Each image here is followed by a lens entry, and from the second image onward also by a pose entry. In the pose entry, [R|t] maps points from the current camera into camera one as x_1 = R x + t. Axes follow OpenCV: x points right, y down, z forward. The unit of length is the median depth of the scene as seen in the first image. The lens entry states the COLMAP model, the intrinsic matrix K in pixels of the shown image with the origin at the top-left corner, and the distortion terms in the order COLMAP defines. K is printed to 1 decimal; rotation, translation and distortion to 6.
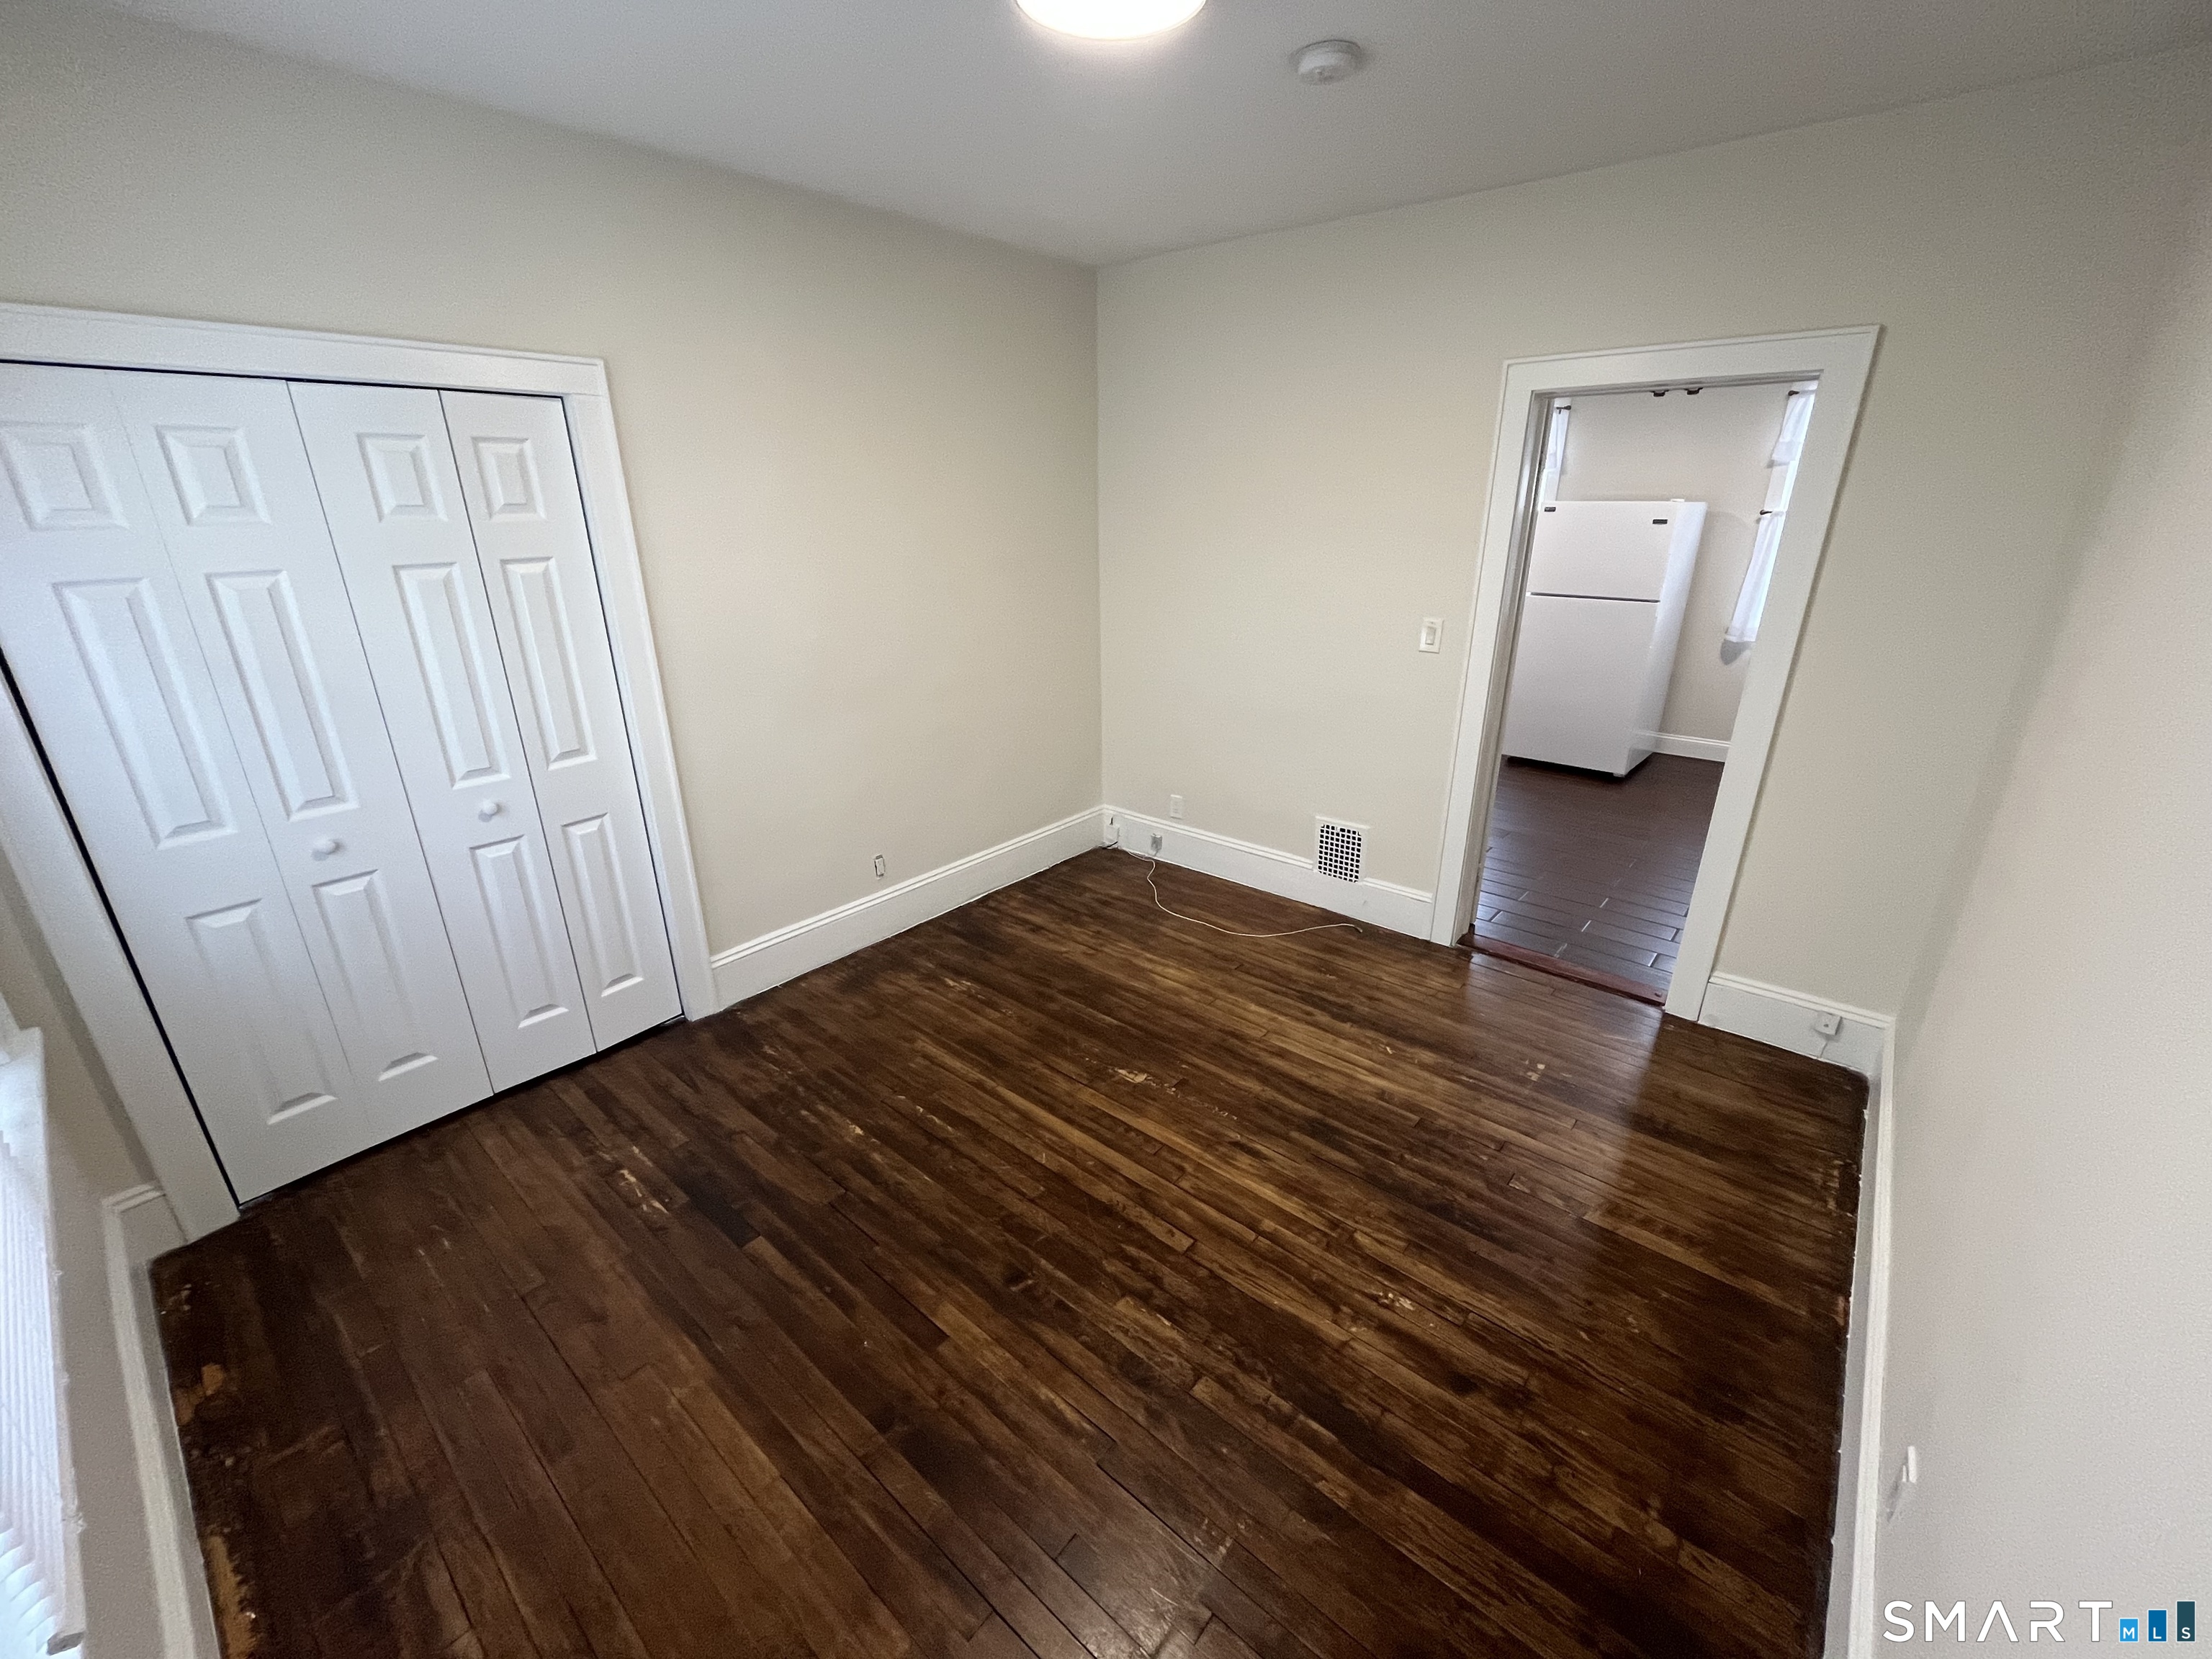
lens RADIAL K [[898.3, 0, 1106.8], [0, 898.3, 831.0], [0, 0, 1]] dist [-0.001400, -0.000190]
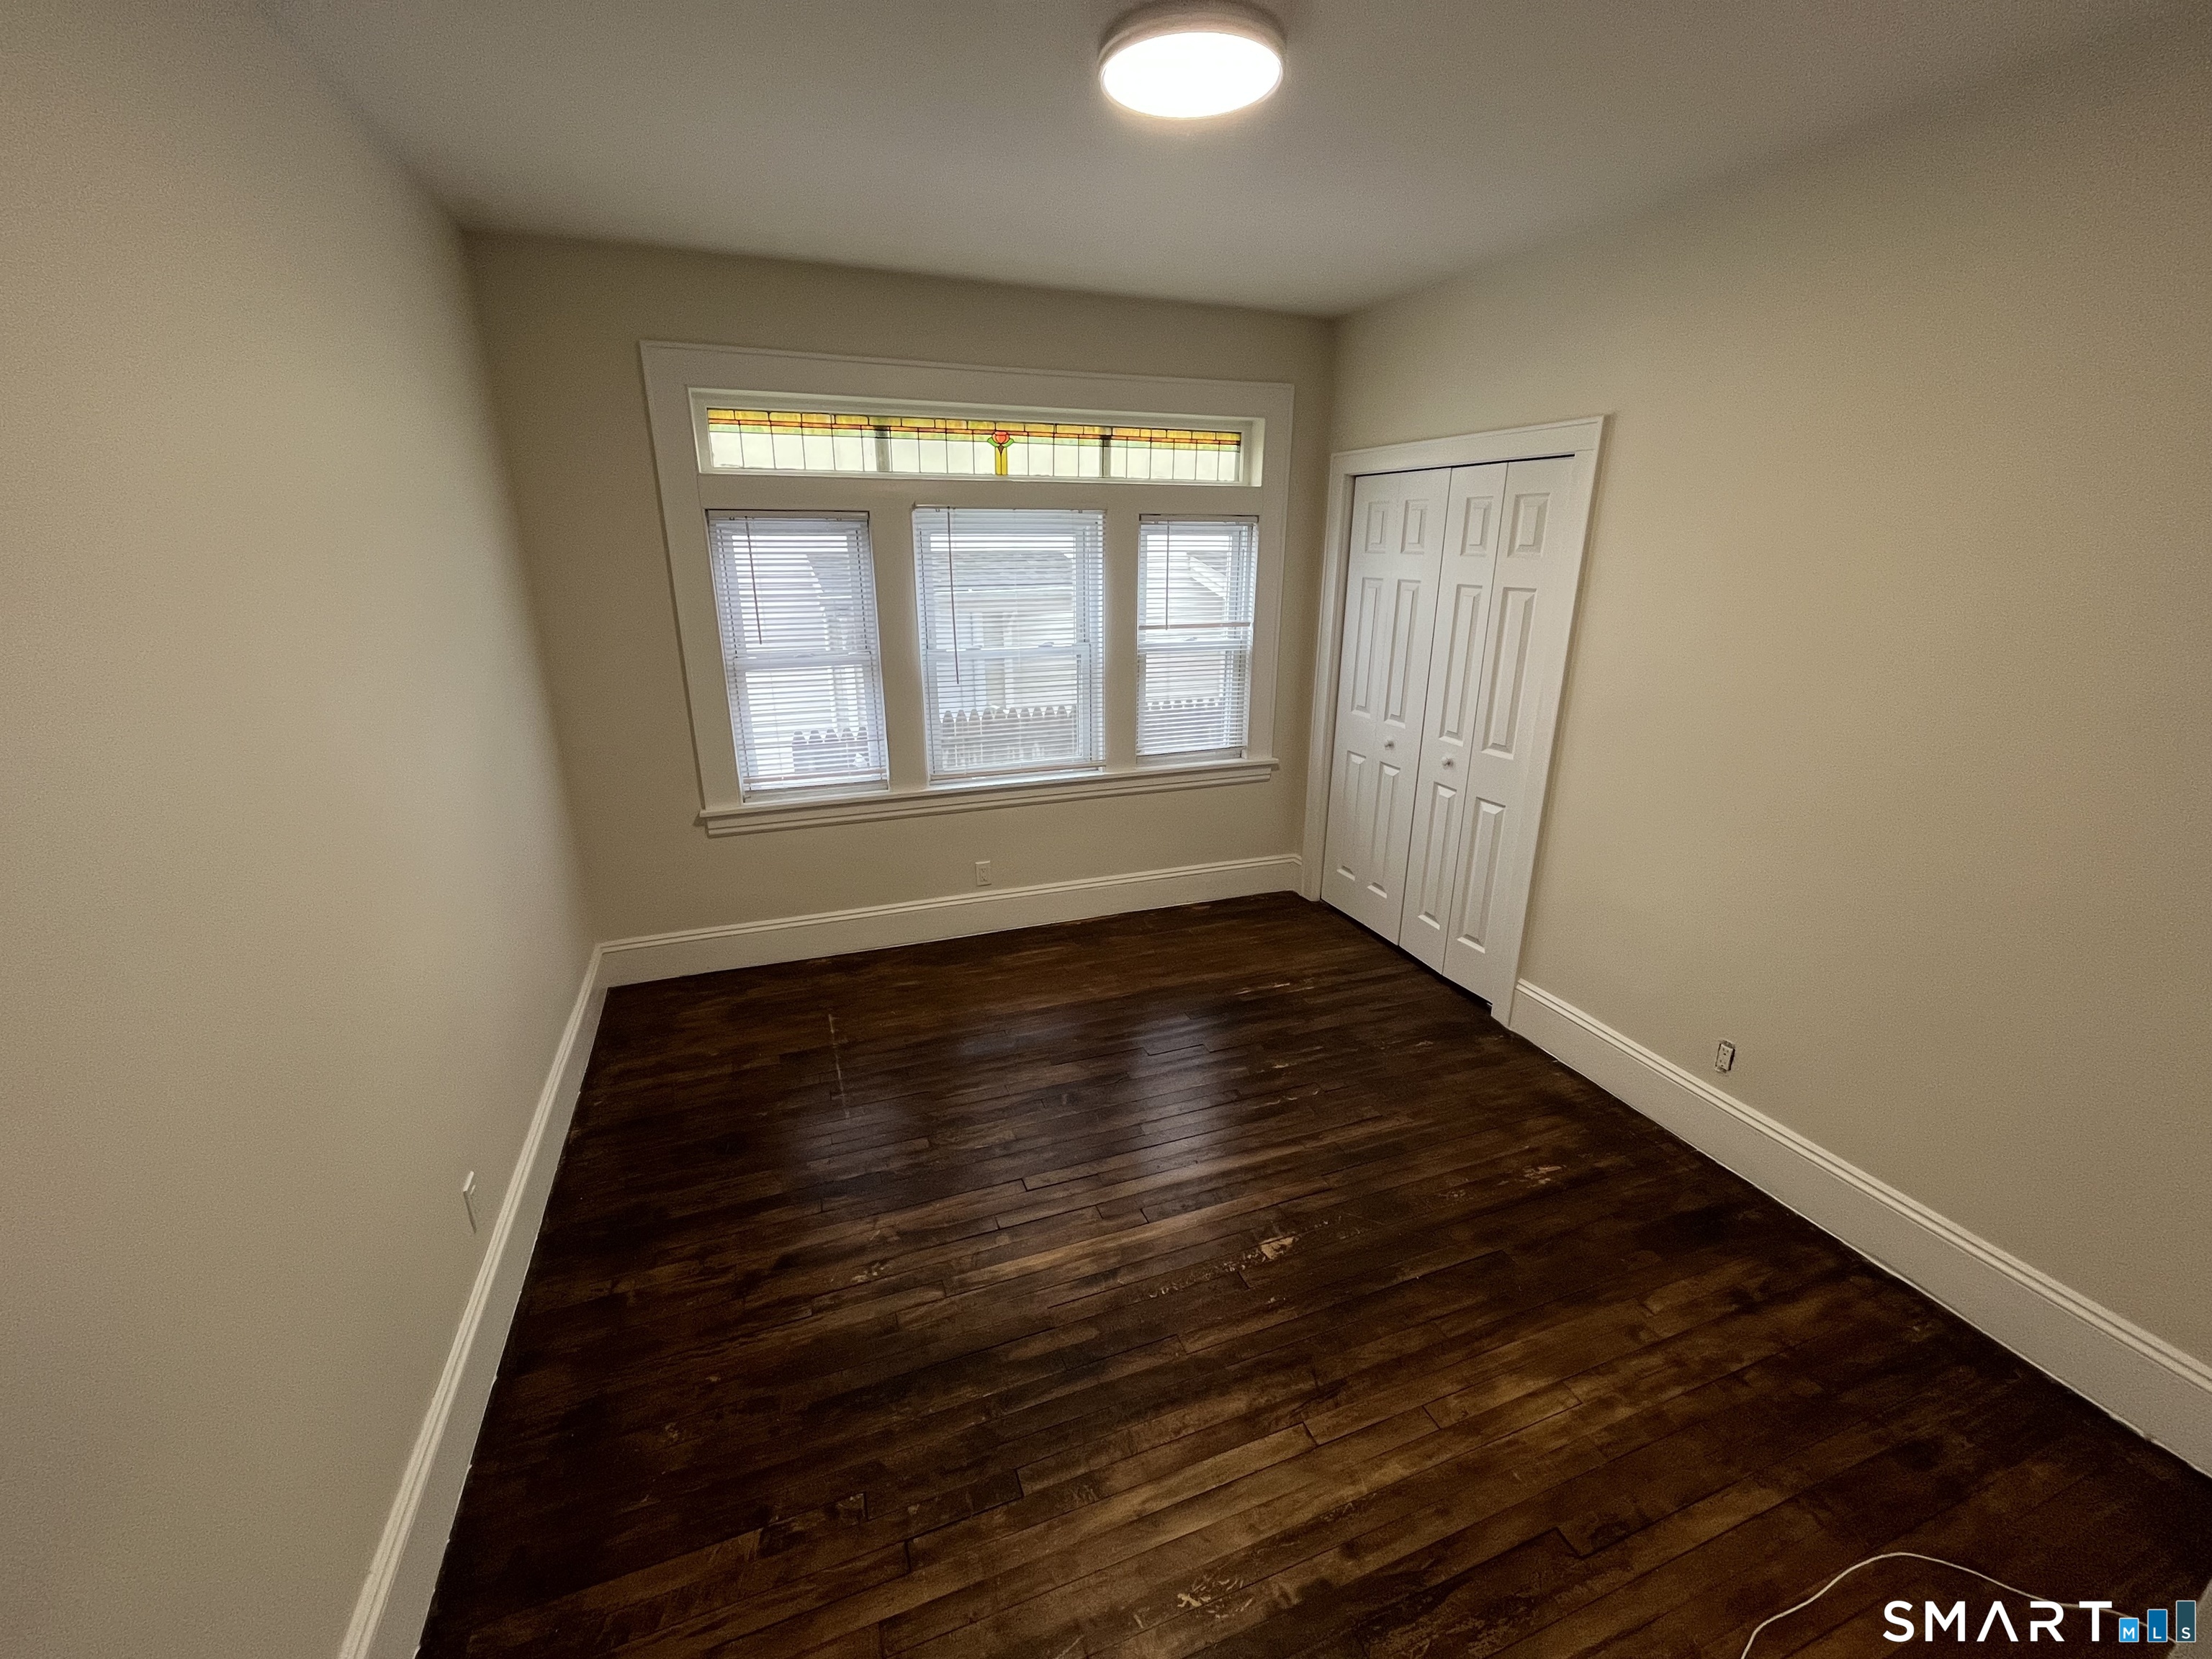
lens RADIAL K [[898.3, 0, 1106.8], [0, 898.3, 831.0], [0, 0, 1]] dist [-0.001400, -0.000190]
pose [[-0.482460, 0.278503, -0.830463, 0.721060], [-0.304377, 0.835715, 0.457094, -0.393721], [0.821332, 0.473303, -0.318429, 1.022271]]
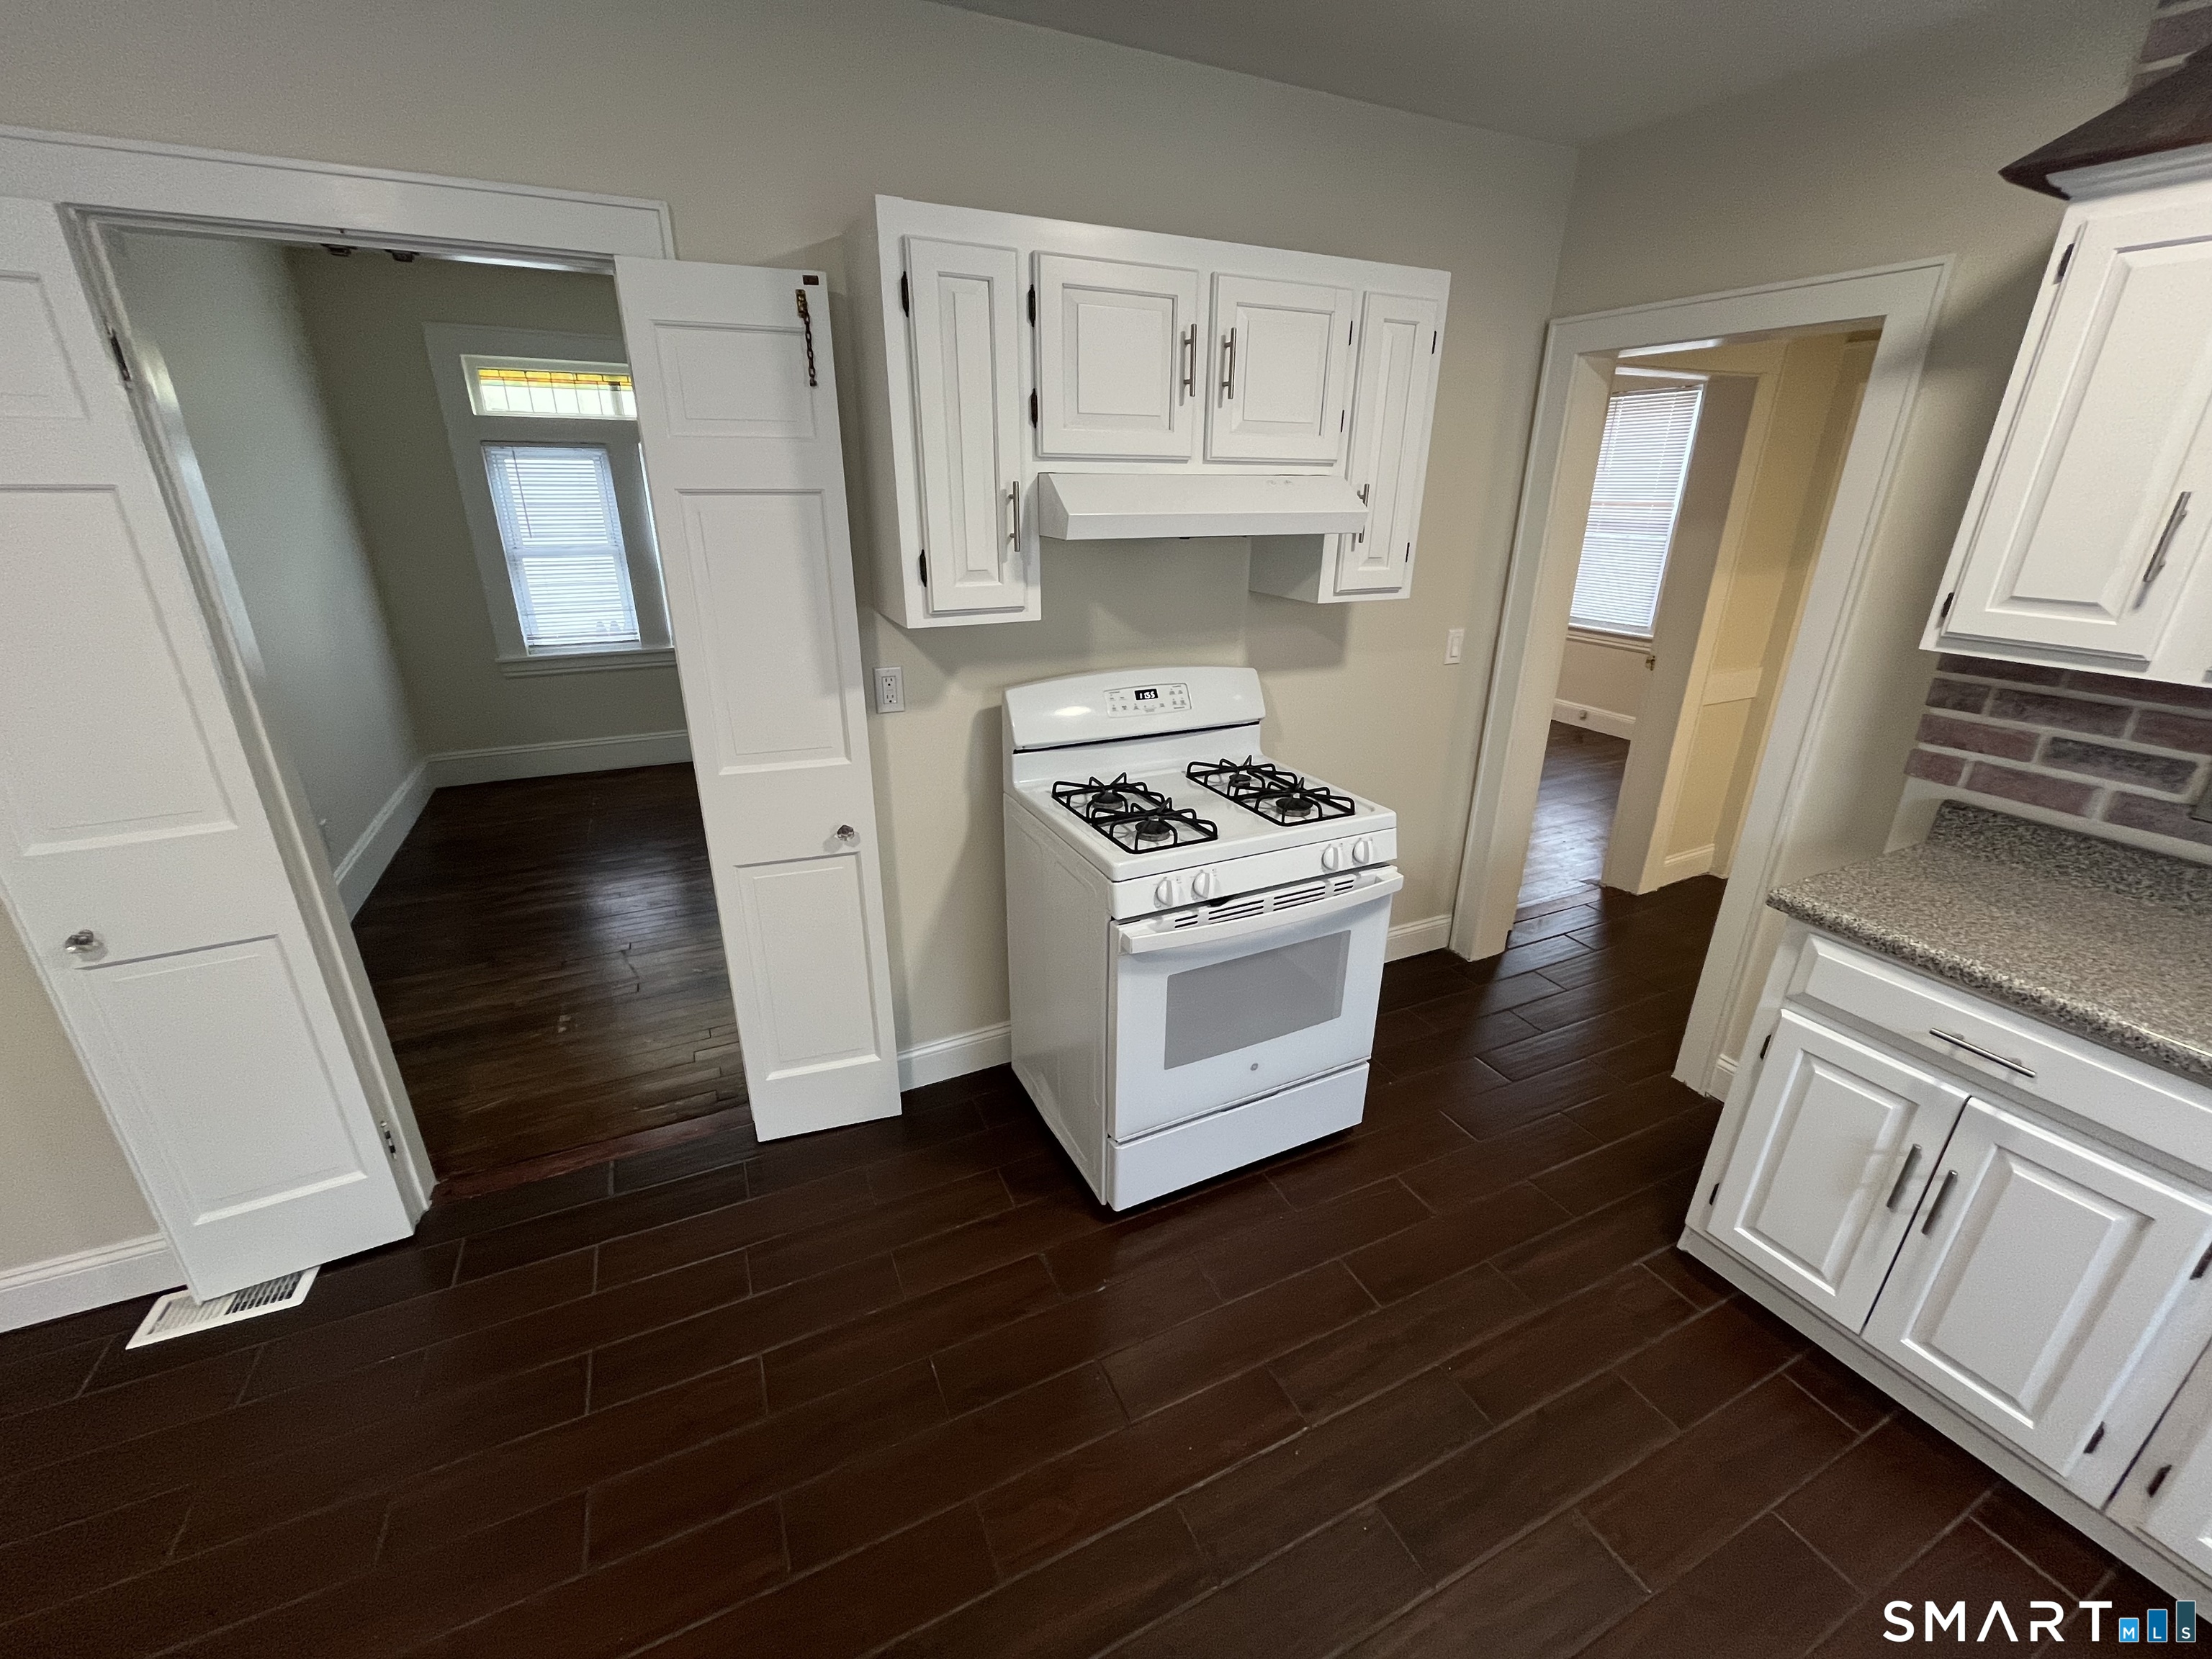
lens RADIAL K [[896.6, 0, 1101.8], [0, 896.6, 829.7], [0, 0, 1]] dist [-0.001009, -0.000042]
pose [[-0.406507, 0.333325, -0.850674, 1.106903], [-0.323930, 0.818010, 0.475320, -0.644581], [0.854296, 0.468780, -0.224552, 1.783599]]
